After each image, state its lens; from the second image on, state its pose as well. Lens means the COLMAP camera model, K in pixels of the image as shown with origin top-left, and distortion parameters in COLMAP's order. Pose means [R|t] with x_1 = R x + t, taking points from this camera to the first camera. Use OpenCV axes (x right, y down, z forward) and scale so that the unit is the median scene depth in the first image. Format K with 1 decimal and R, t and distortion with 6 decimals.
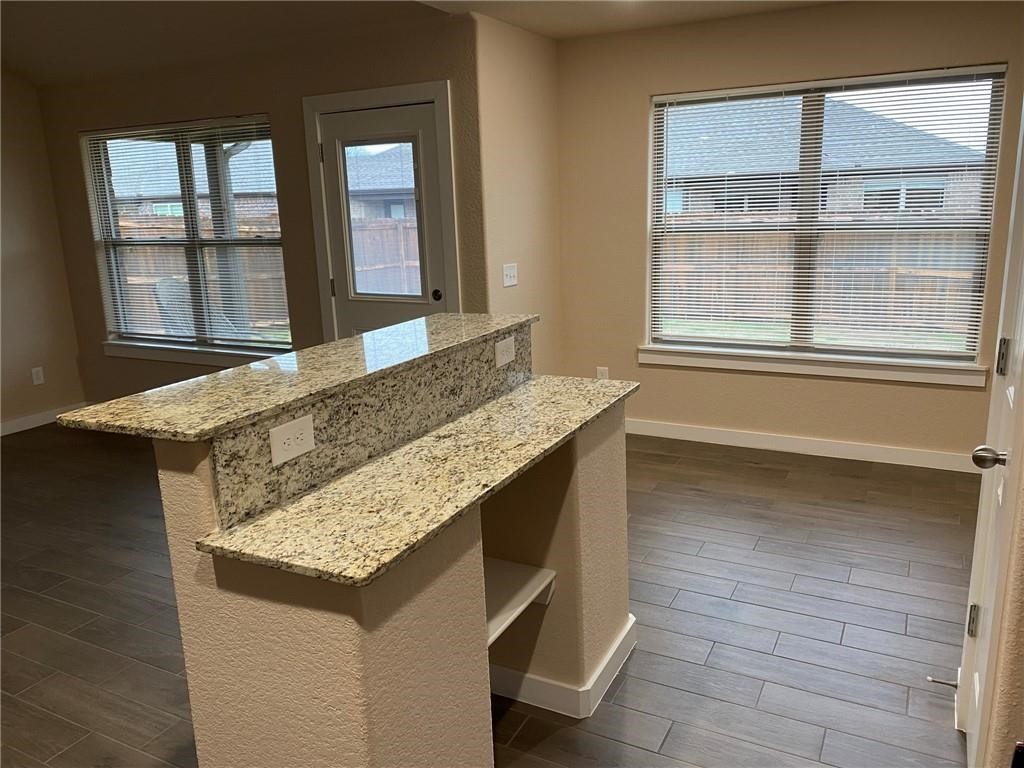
lens RADIAL K [[777.9, 0, 513.7], [0, 777.9, 378.0], [0, 0, 1]] dist [0.060268, -0.085712]
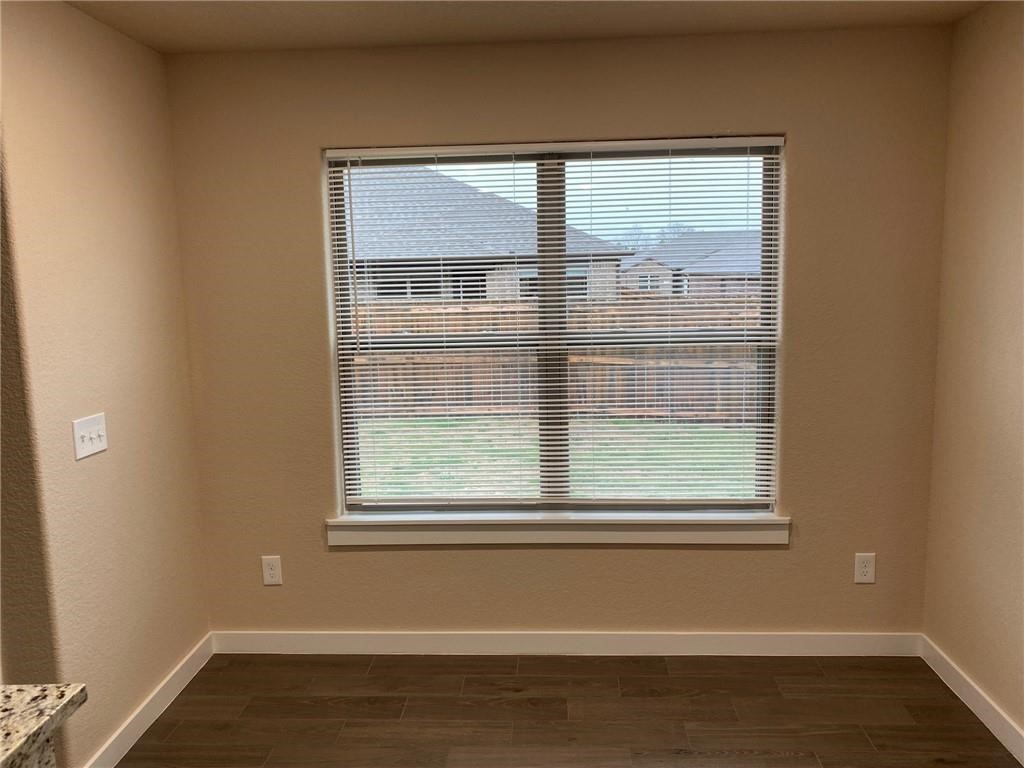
lens RADIAL K [[777.9, 0, 506.2], [0, 777.9, 382.0], [0, 0, 1]] dist [0.060268, -0.085712]
pose [[0.913917, -0.044539, 0.403449, 0.042024], [0.084128, 0.993163, -0.080932, -0.099260], [-0.397086, 0.107906, 0.911416, 0.362884]]
